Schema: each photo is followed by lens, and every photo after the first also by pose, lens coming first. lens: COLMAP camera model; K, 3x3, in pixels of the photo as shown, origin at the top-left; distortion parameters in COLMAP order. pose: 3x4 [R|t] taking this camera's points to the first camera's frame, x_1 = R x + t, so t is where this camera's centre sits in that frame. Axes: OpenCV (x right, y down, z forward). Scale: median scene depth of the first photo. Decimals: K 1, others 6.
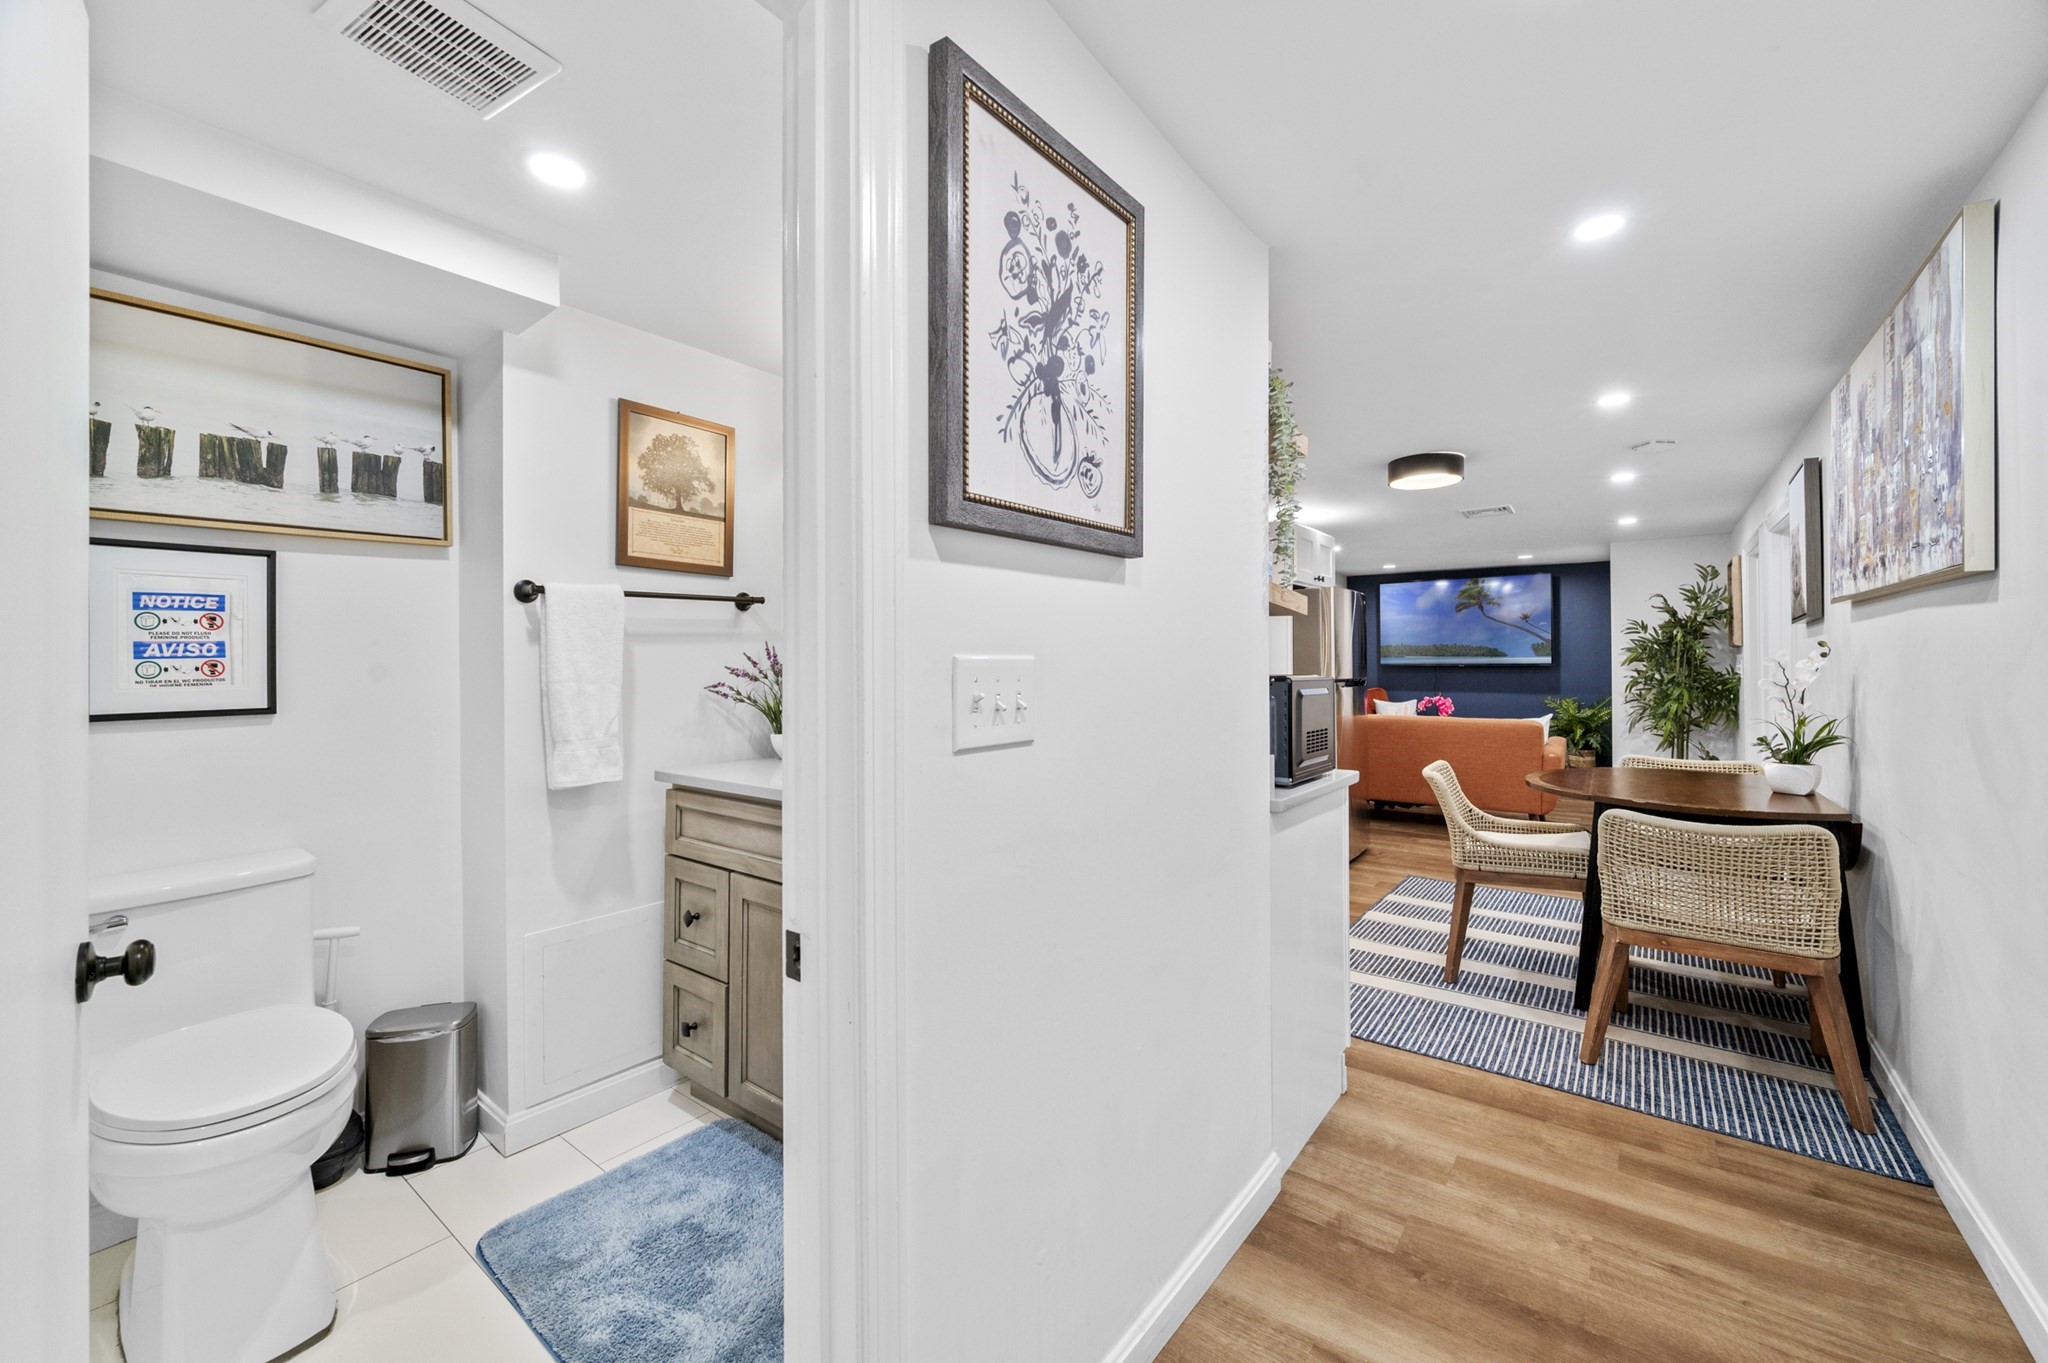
lens RADIAL K [[826.6, 0, 1025.3], [0, 826.6, 650.8], [0, 0, 1]] dist [-0.001128, -0.000085]
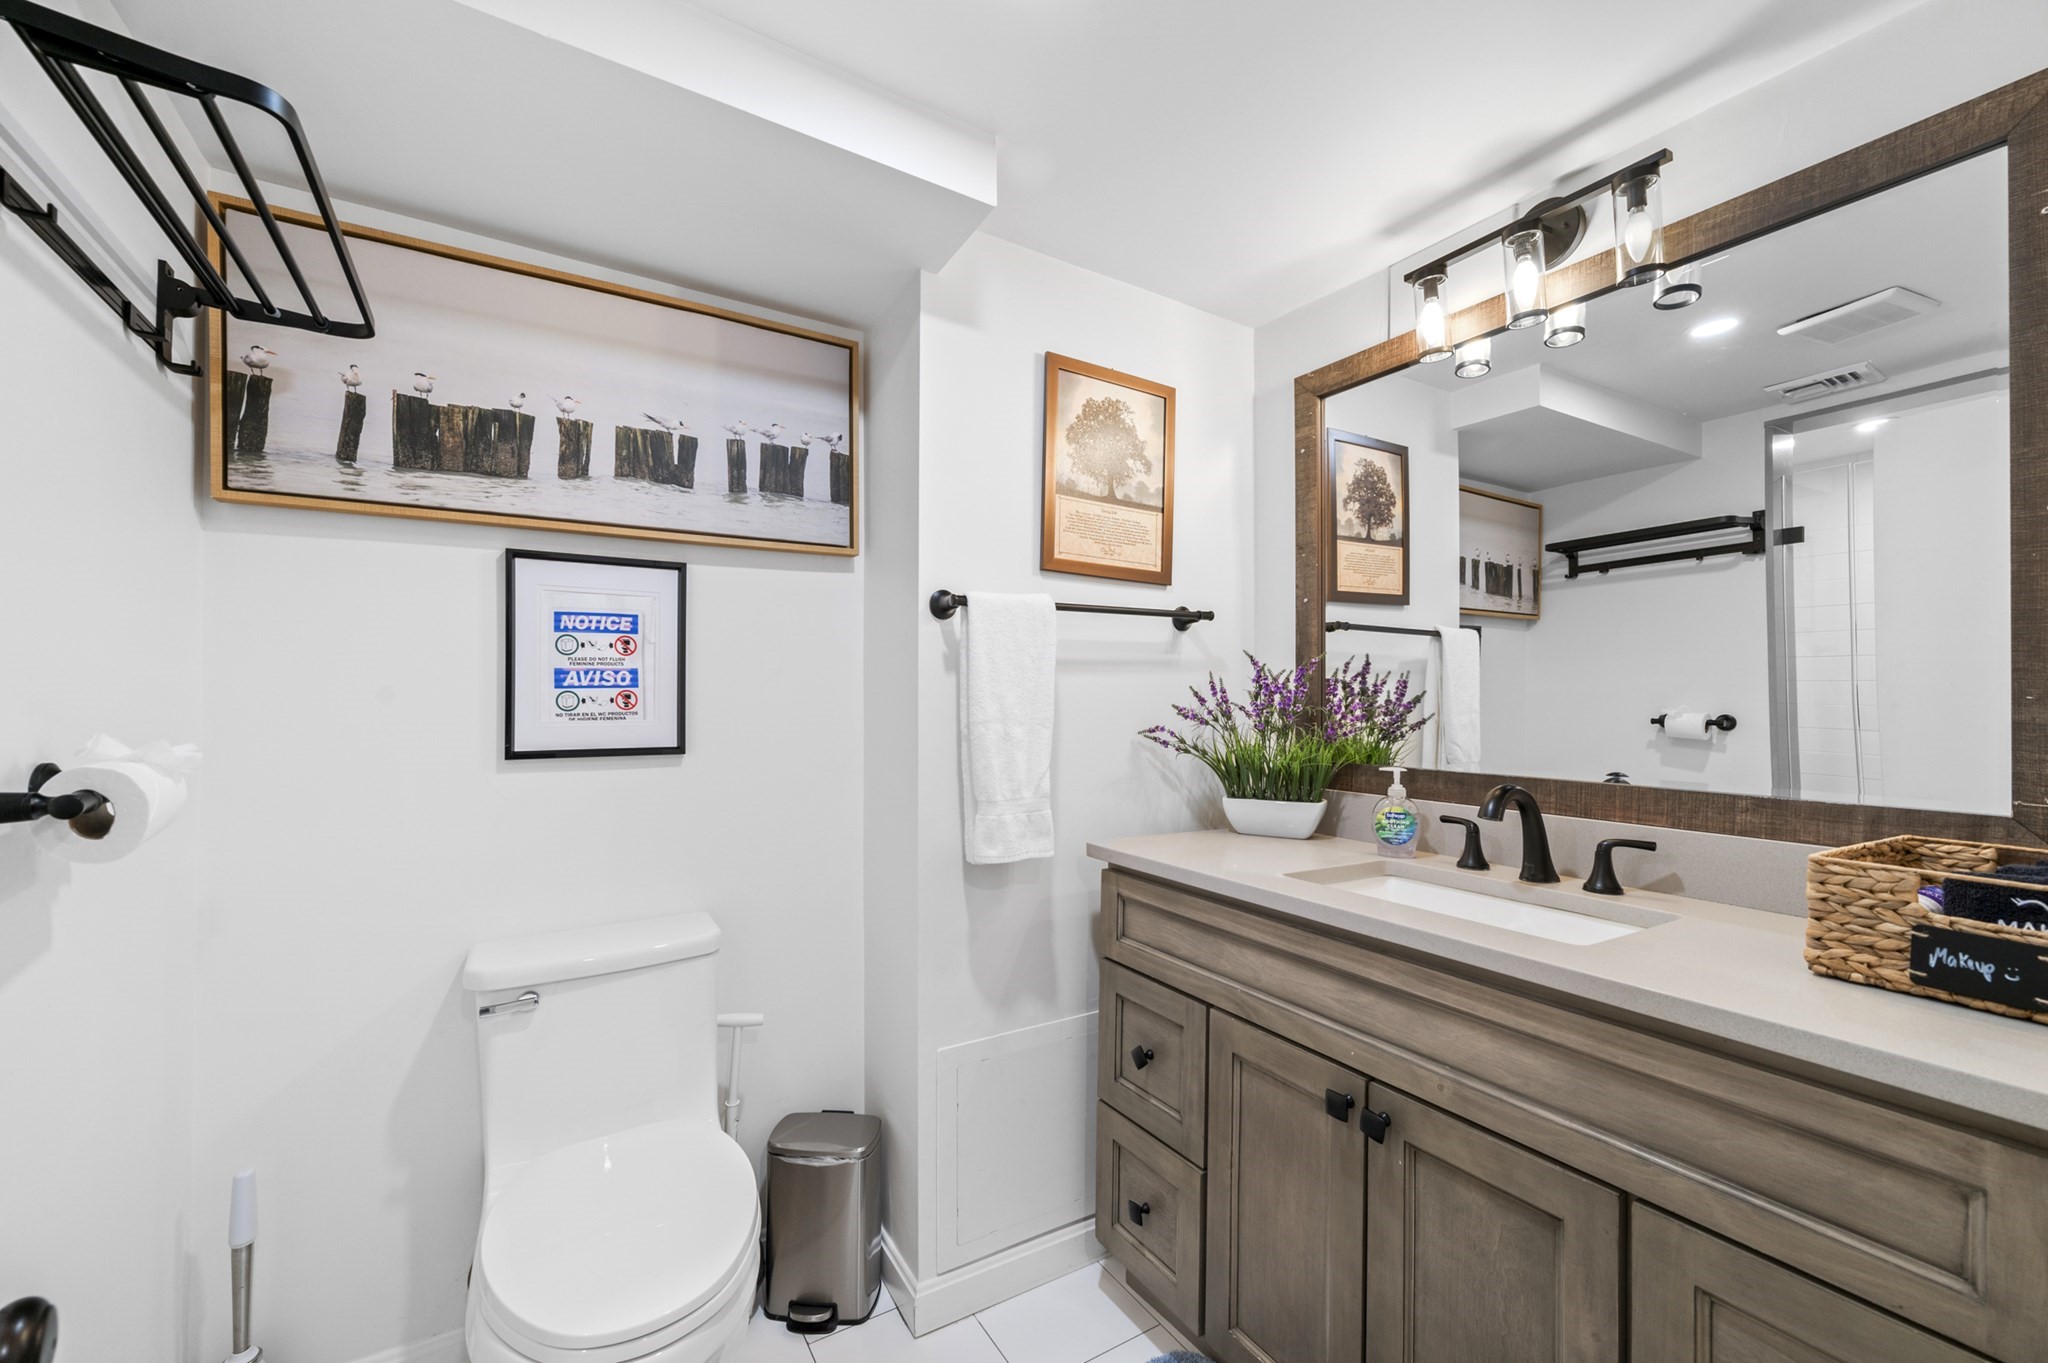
lens RADIAL K [[824.3, 0, 1024.0], [0, 824.3, 681.5], [0, 0, 1]] dist [-0.001797, 0.000055]
pose [[0.932850, 0.002653, -0.360255, -0.253146], [-0.005980, 0.999949, -0.008120, 0.005743], [0.360216, 0.009729, 0.932818, 0.306098]]
